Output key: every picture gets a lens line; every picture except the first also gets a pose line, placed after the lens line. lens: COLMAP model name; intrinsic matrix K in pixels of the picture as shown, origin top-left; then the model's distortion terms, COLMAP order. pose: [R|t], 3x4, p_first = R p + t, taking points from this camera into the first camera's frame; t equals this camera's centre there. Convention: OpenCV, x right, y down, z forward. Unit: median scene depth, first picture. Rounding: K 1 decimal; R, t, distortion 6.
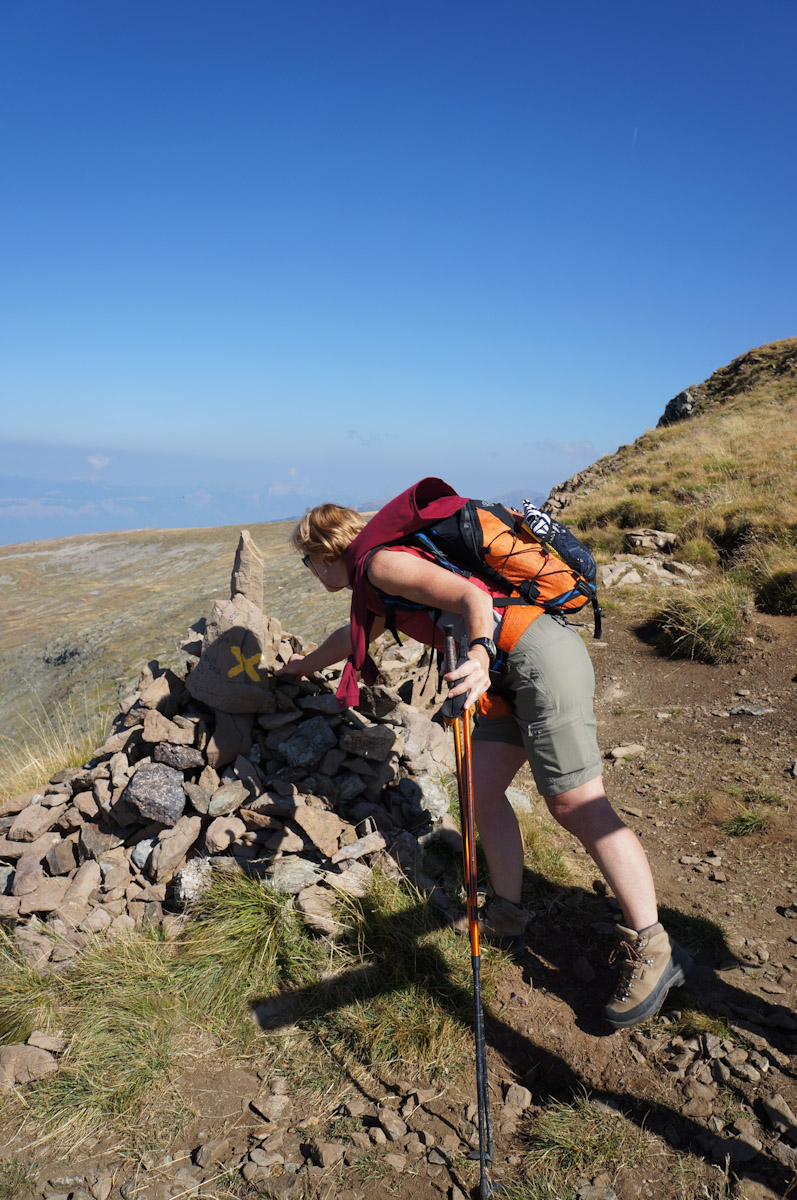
lens RADIAL K [[944.3, 0, 398.5], [0, 944.3, 600.0], [0, 0, 1]] dist [-0.180844, 0.124134]
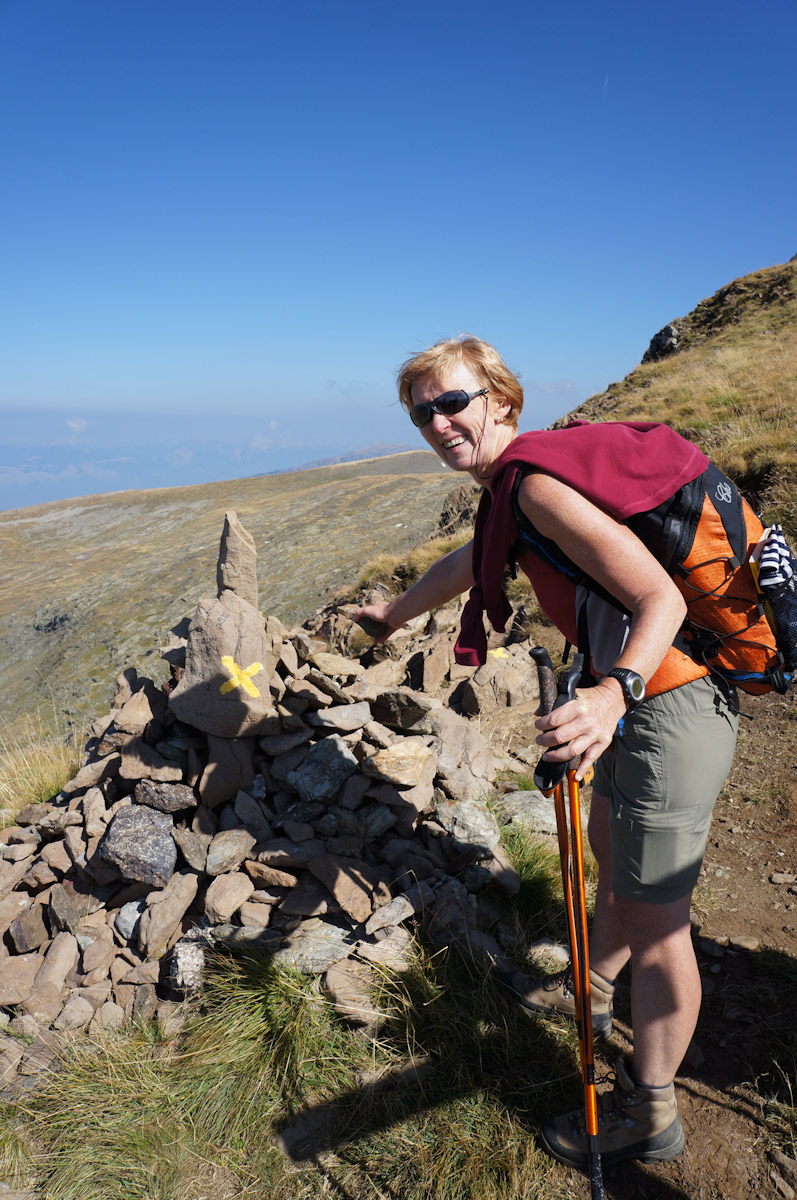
lens RADIAL K [[944.3, 0, 398.5], [0, 944.3, 600.0], [0, 0, 1]] dist [-0.180844, 0.124134]
pose [[0.998729, -0.049223, 0.010867, -0.032950], [0.048554, 0.997303, 0.055046, -0.036559], [-0.013547, -0.054448, 0.998425, 0.196317]]
